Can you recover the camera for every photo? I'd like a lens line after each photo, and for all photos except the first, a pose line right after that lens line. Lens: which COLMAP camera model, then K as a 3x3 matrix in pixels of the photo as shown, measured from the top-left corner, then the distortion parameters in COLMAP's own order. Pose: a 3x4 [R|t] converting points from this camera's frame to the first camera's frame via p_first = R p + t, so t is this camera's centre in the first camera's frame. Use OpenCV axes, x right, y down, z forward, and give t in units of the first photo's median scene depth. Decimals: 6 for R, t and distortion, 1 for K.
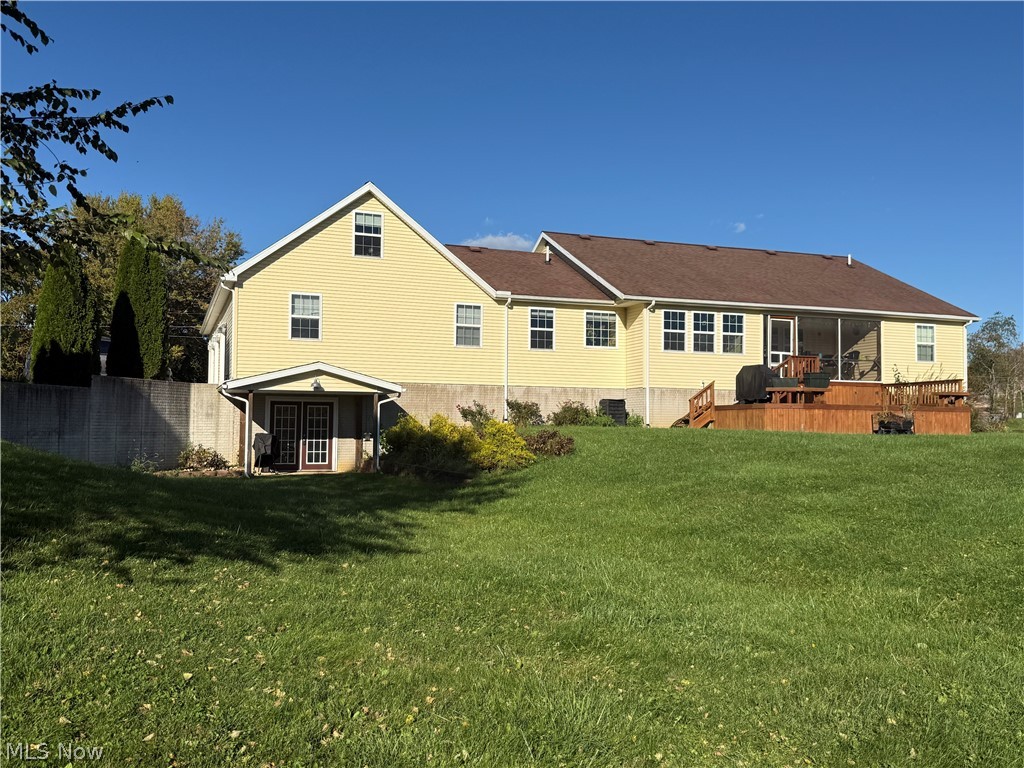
lens RADIAL K [[912.0, 0, 512.0], [0, 912.0, 384.0], [0, 0, 1]] dist [0.208555, -0.475263]
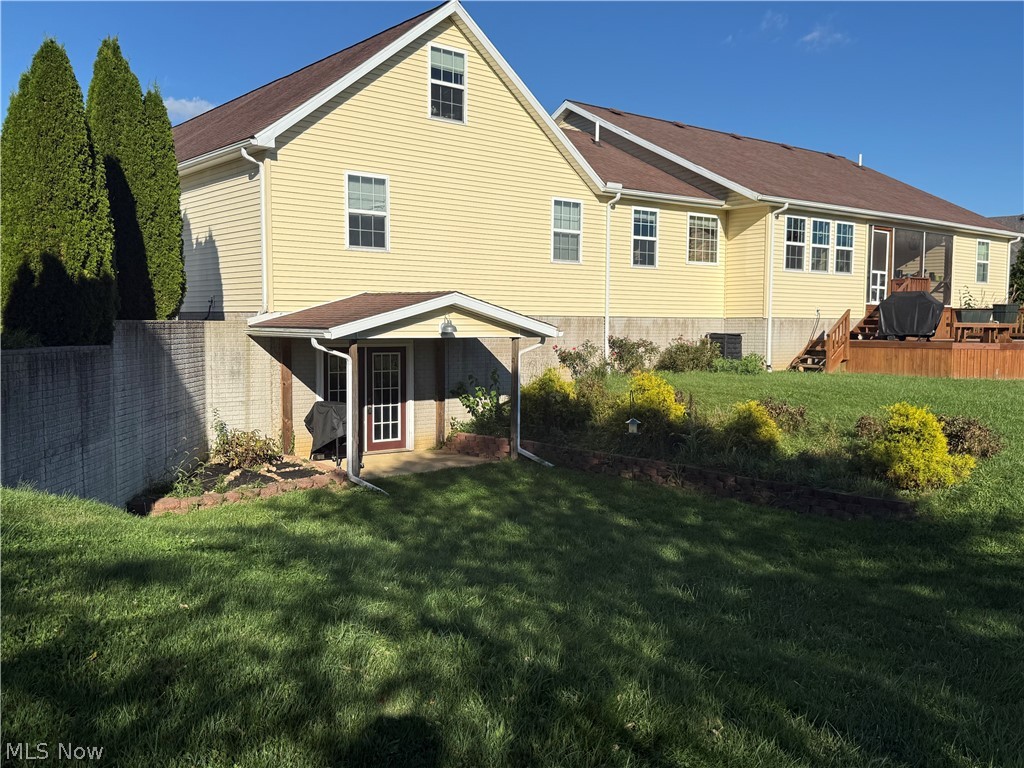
lens RADIAL K [[912.0, 0, 512.0], [0, 912.0, 384.0], [0, 0, 1]] dist [0.208555, -0.475263]
pose [[0.945564, -0.025350, 0.324447, -0.321646], [-0.013632, 0.993001, 0.117315, -0.030115], [-0.325151, -0.115351, 0.938601, 0.343766]]
